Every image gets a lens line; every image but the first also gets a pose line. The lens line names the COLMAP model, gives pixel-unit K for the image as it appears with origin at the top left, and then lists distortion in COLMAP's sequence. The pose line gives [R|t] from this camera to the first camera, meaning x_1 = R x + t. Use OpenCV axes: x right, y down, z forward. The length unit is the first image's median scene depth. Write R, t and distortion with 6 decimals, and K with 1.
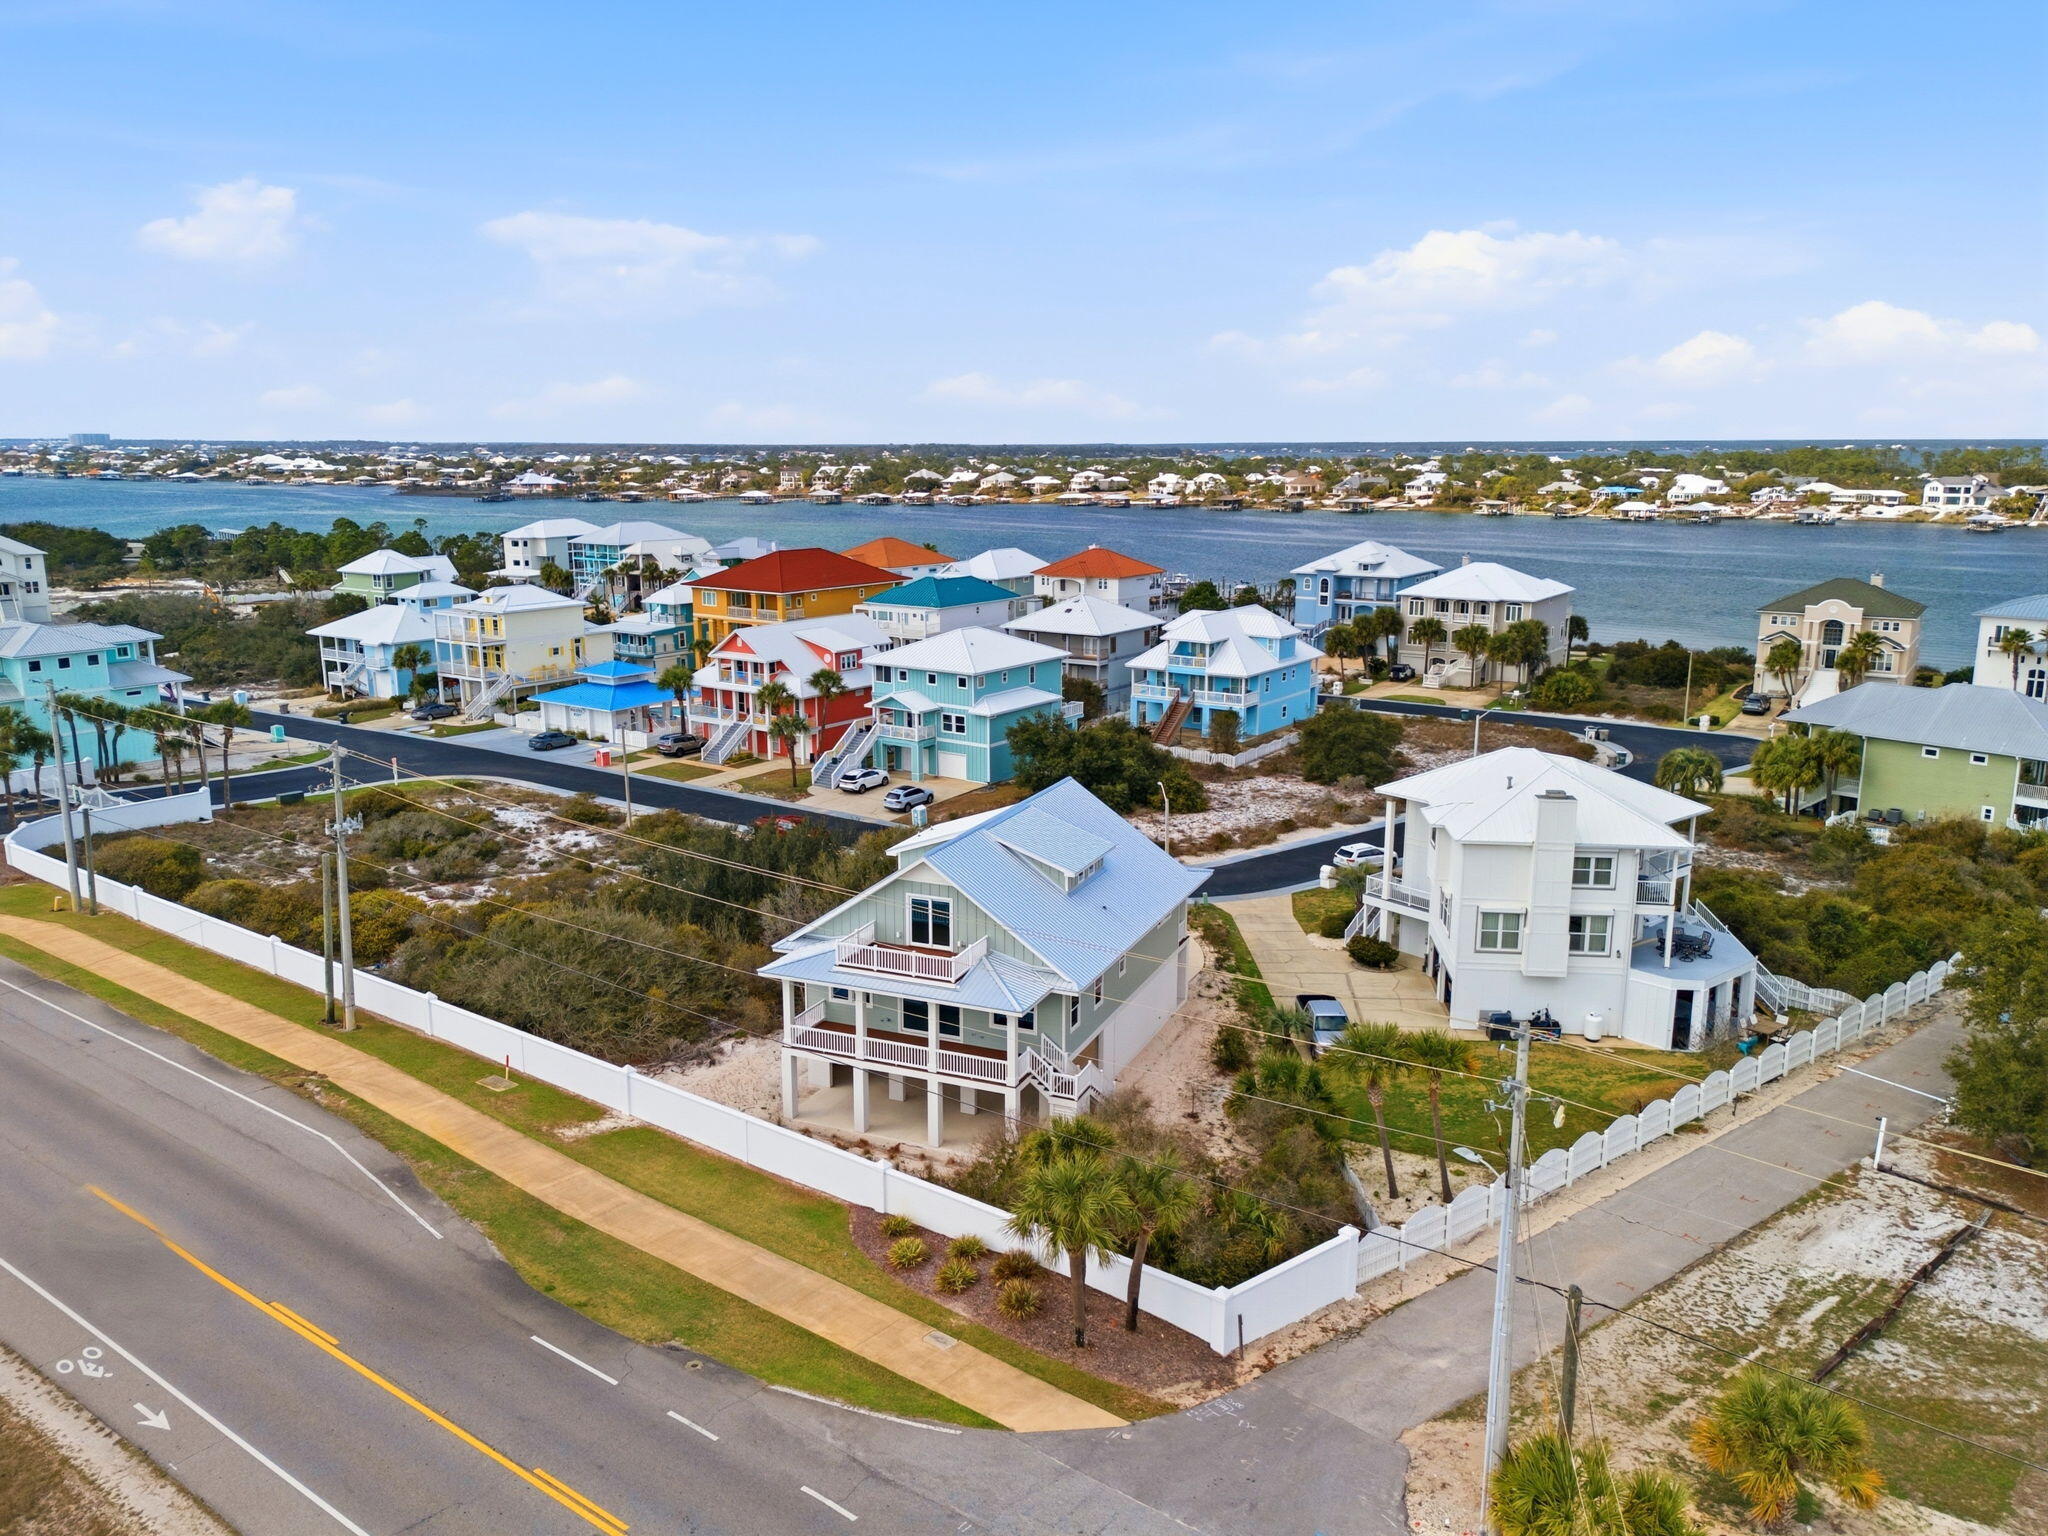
lens RADIAL K [[1482.6, 0, 1030.3], [0, 1482.6, 807.2], [0, 0, 1]] dist [0.092163, -0.093036]
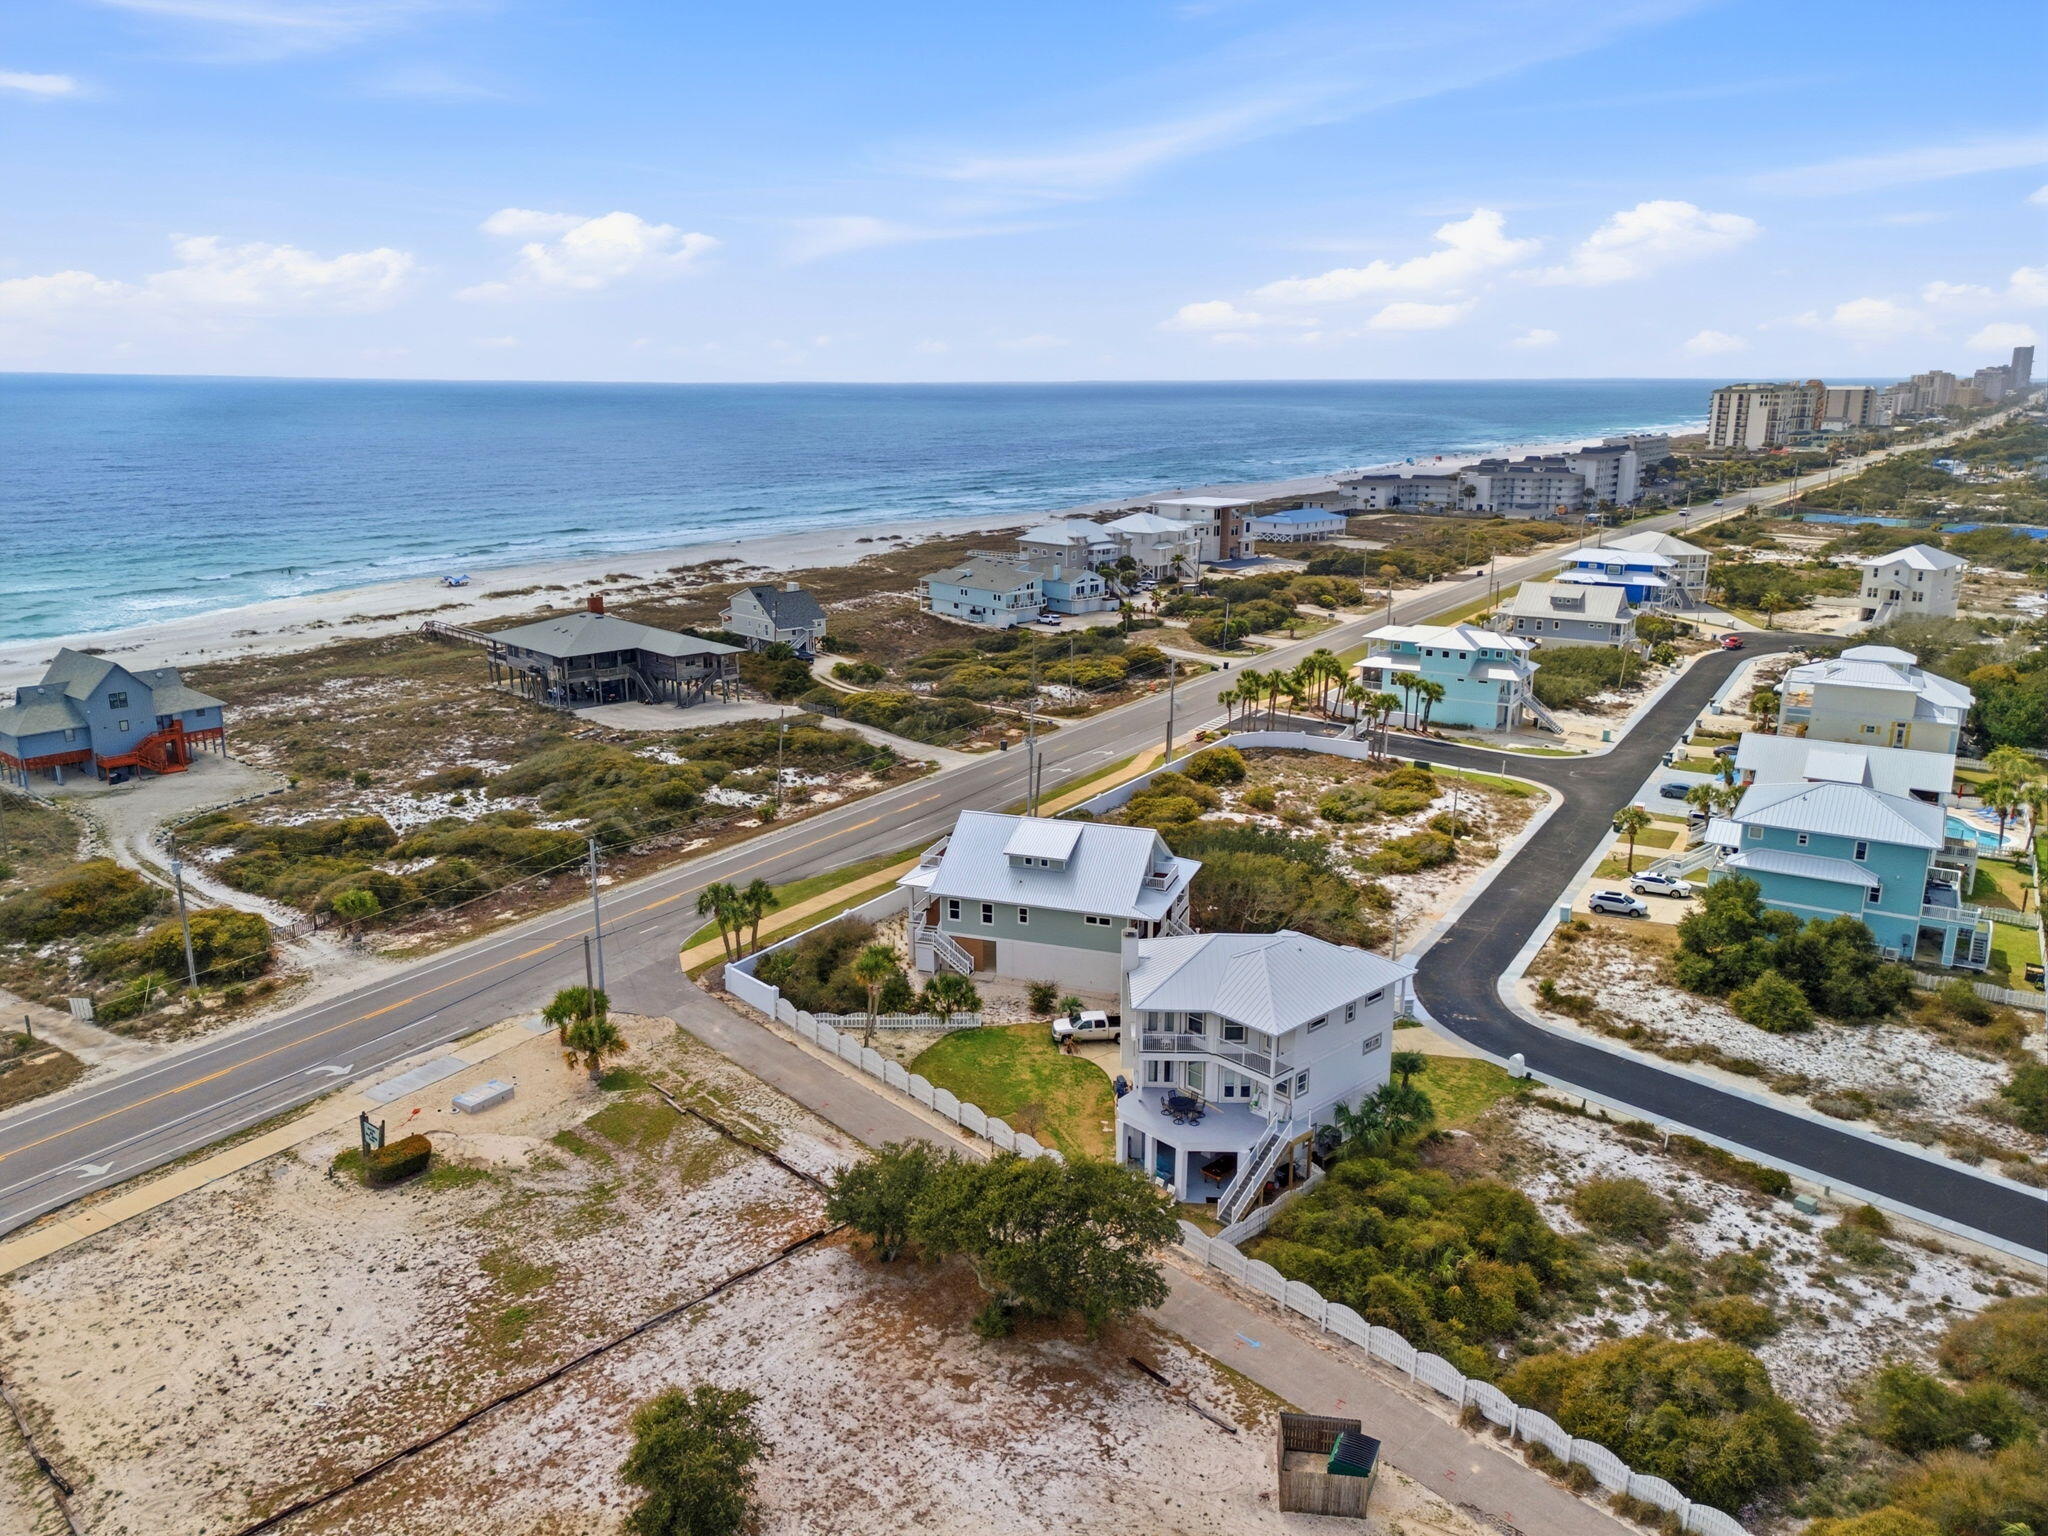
lens RADIAL K [[1492.7, 0, 1035.8], [0, 1492.7, 782.6], [0, 0, 1]] dist [0.090652, -0.096720]
pose [[0.071875, 0.261991, -0.962390, 0.752497], [-0.237174, 0.941699, 0.238645, -0.204896], [0.968805, 0.211101, 0.129823, 0.334331]]
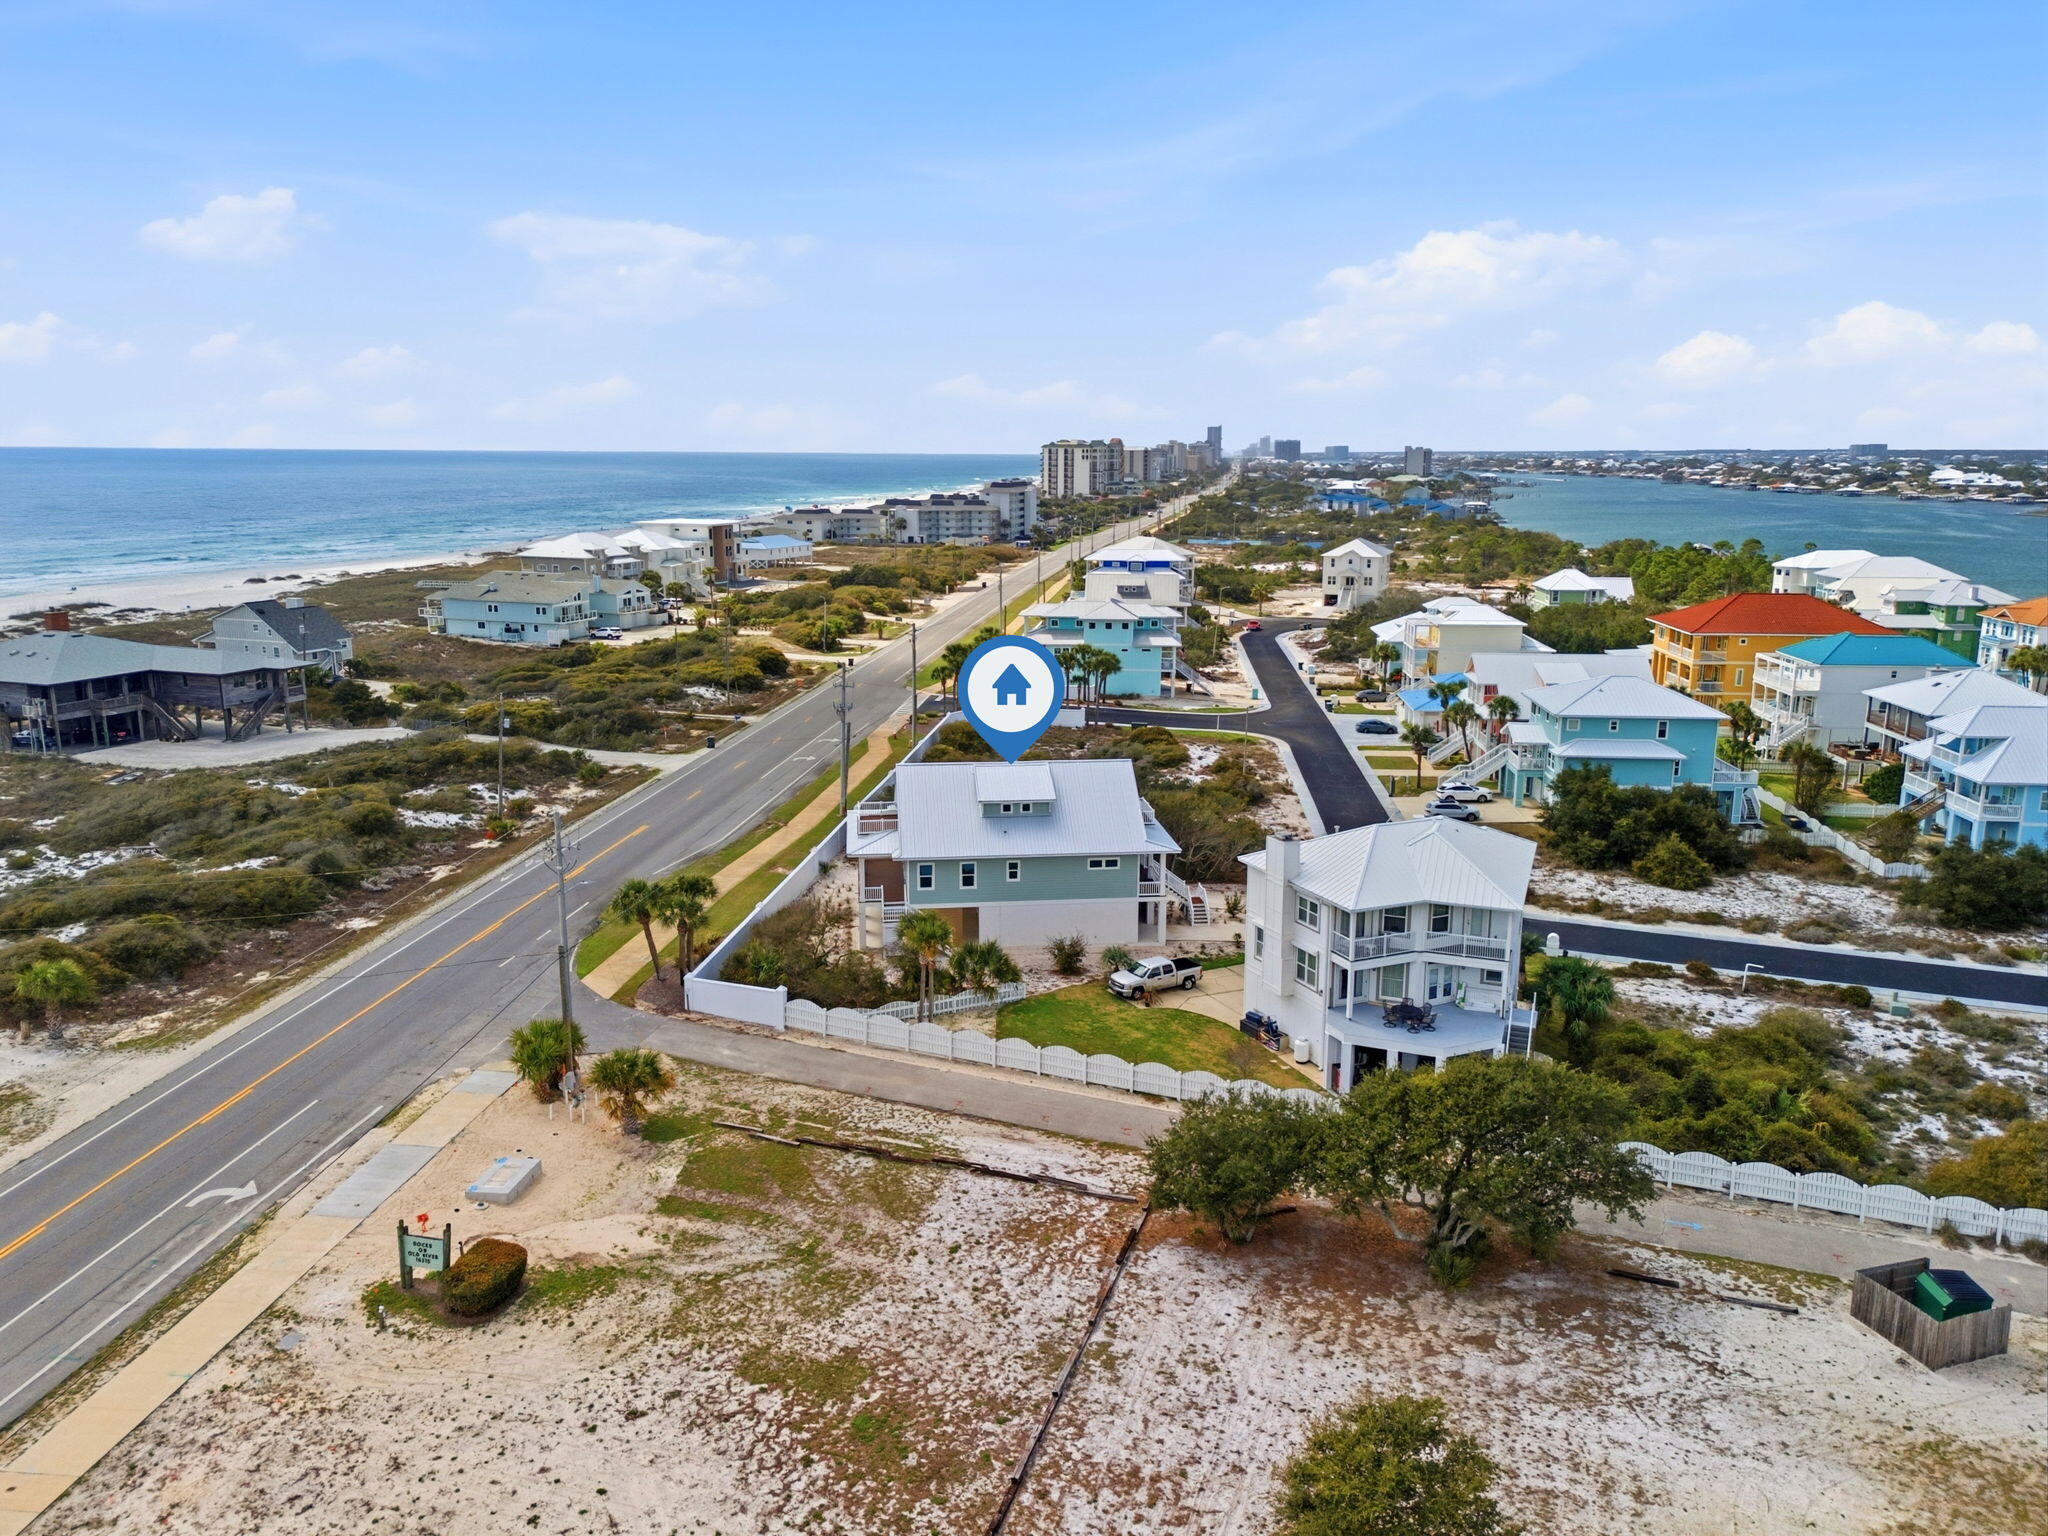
lens RADIAL K [[1492.7, 0, 1035.8], [0, 1492.7, 782.6], [0, 0, 1]] dist [0.090652, -0.096720]
pose [[0.501526, 0.189710, -0.844086, 0.578448], [-0.208708, 0.973376, 0.094761, -0.056272], [0.839590, 0.128643, 0.527768, 0.099998]]
